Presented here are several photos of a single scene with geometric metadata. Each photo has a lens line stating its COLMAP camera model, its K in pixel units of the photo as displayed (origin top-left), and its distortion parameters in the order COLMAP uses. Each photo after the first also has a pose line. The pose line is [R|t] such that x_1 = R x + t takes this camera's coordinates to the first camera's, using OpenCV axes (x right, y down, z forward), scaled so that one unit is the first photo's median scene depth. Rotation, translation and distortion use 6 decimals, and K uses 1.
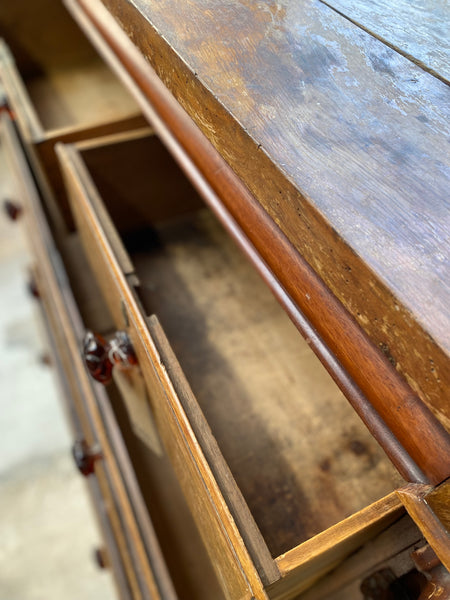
lens RADIAL K [[454.3, 0, 225.0], [0, 454.3, 300.0], [0, 0, 1]] dist [0.044577, -0.046161]
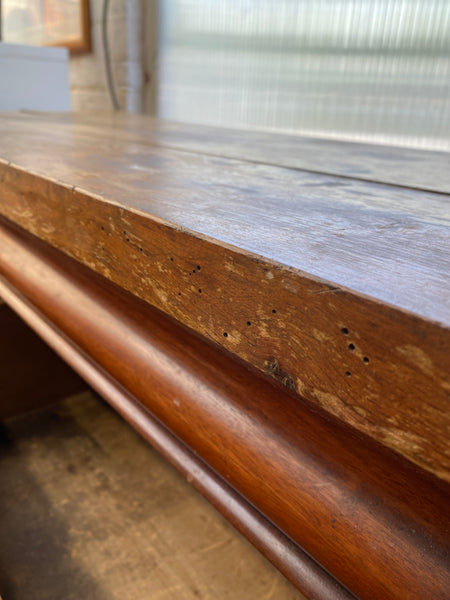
lens RADIAL K [[472.9, 0, 211.8], [0, 472.9, 299.0], [0, 0, 1]] dist [0.042426, -0.065227]
pose [[0.973839, -0.086741, 0.210031, 0.053199], [0.175567, 0.874008, -0.453086, 0.108103], [-0.144267, 0.478107, 0.866372, 0.154923]]
